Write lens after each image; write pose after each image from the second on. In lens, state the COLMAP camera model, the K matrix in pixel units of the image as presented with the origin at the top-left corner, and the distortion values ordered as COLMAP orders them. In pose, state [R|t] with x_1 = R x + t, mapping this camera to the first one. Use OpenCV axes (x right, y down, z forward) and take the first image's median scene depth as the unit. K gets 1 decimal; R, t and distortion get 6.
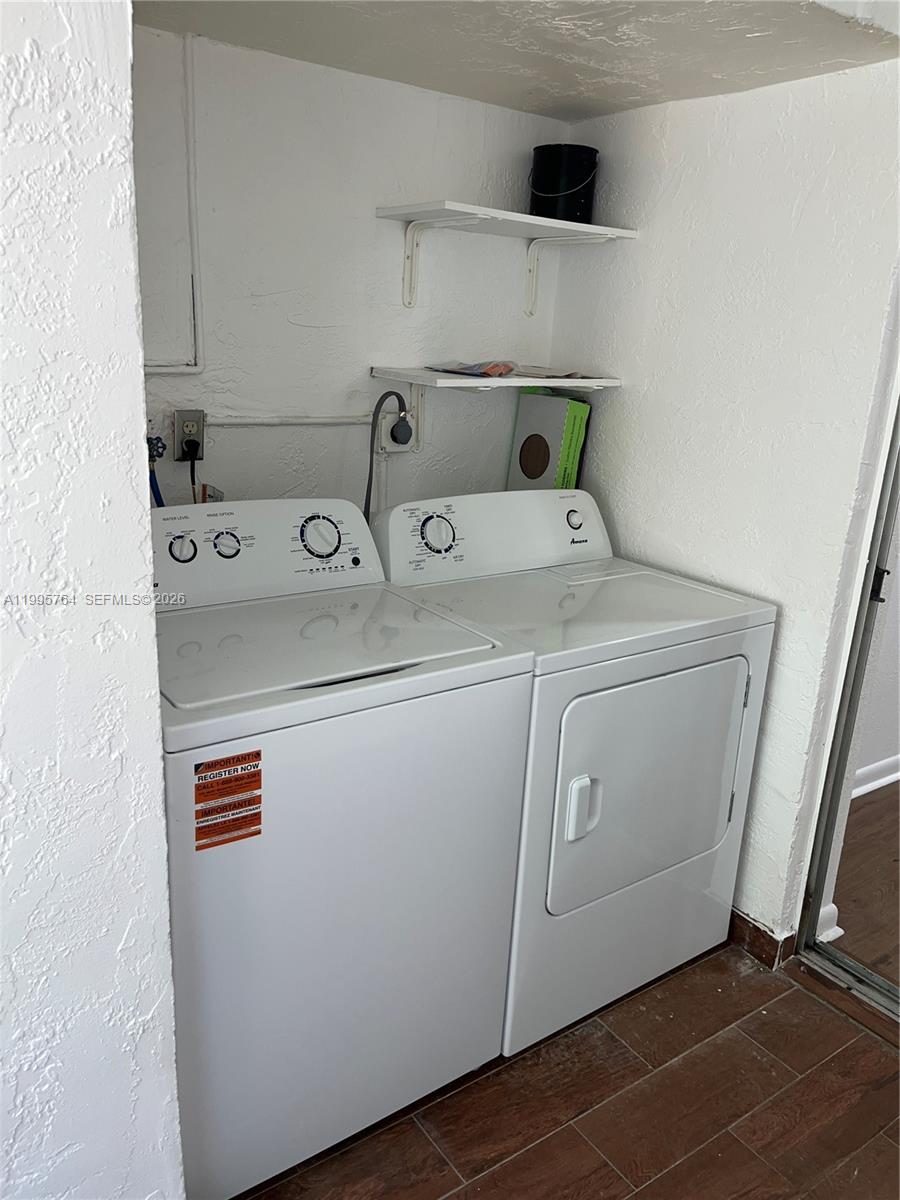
lens RADIAL K [[897.6, 0, 445.7], [0, 897.6, 598.9], [0, 0, 1]] dist [0.047028, -0.089526]
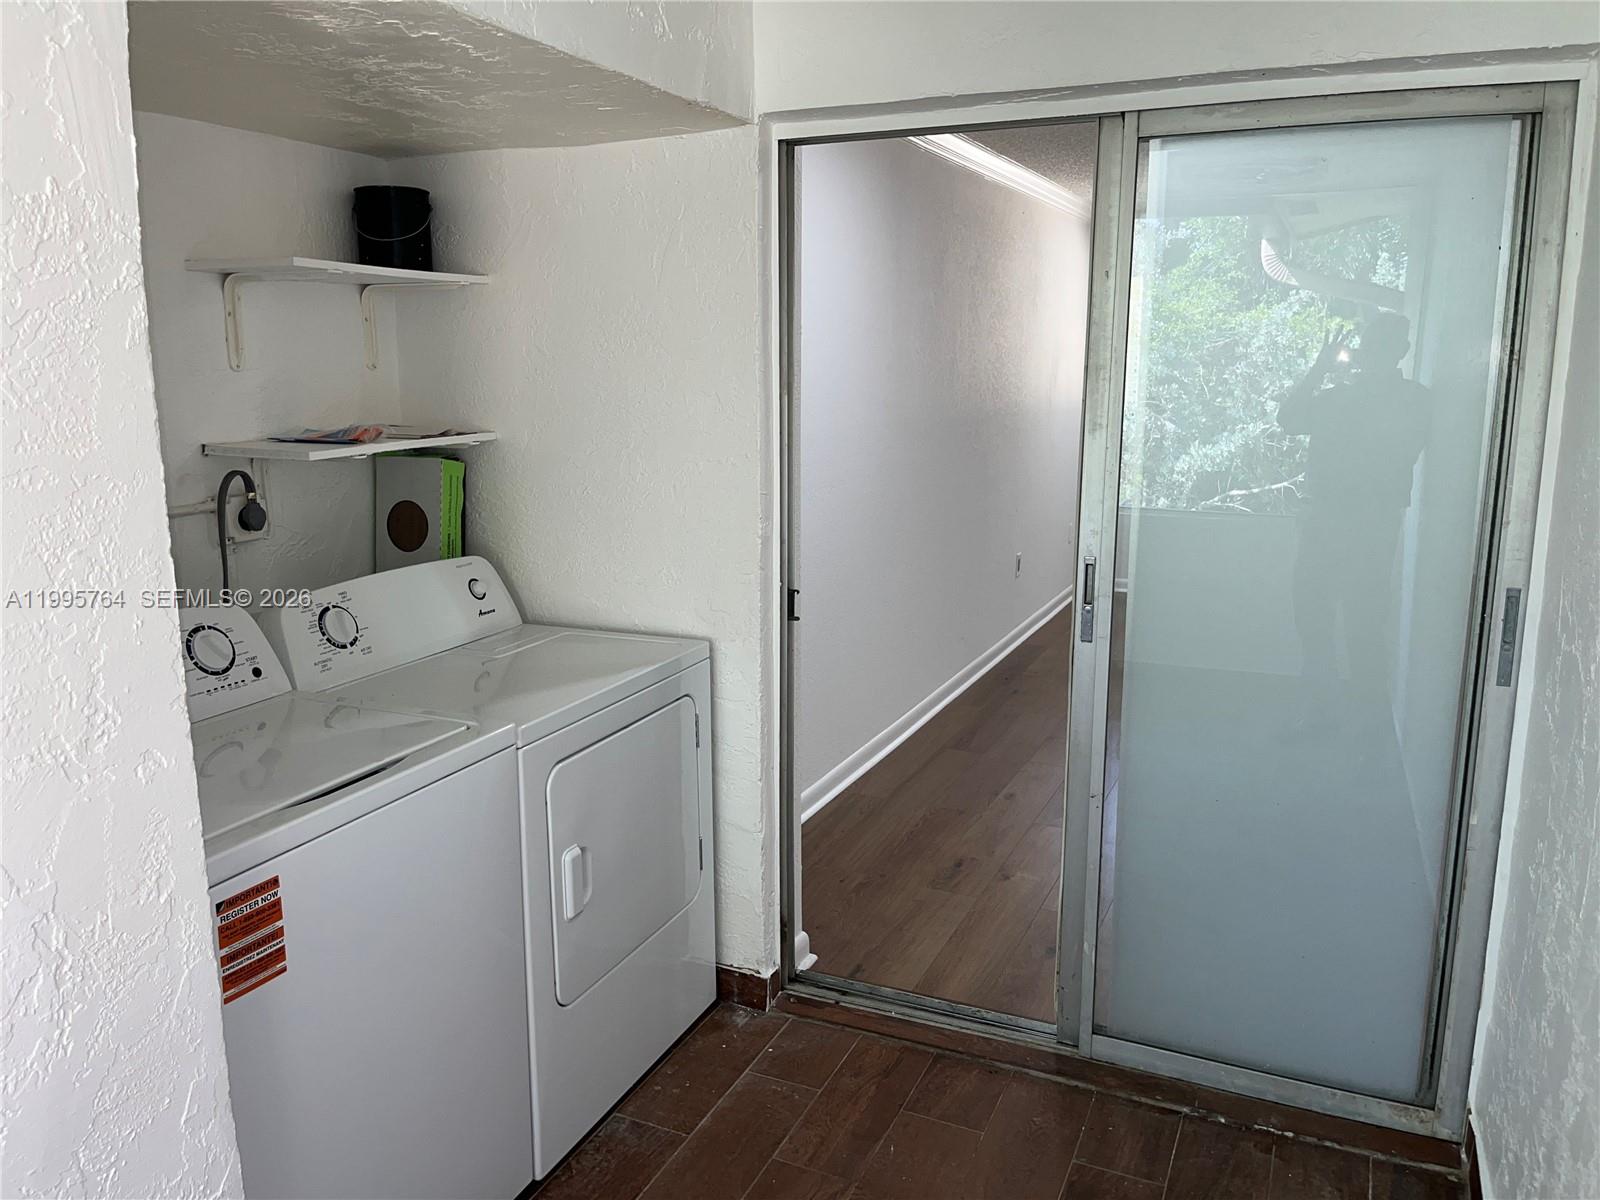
lens RADIAL K [[1230.1, 0, 761.0], [0, 1230.1, 600.0], [0, 0, 1]] dist [-0.000573, -0.069875]
pose [[0.867236, -0.150775, 0.474519, -0.223061], [0.188955, 0.981414, -0.033499, 0.019220], [-0.460649, 0.118715, 0.879607, -0.237371]]
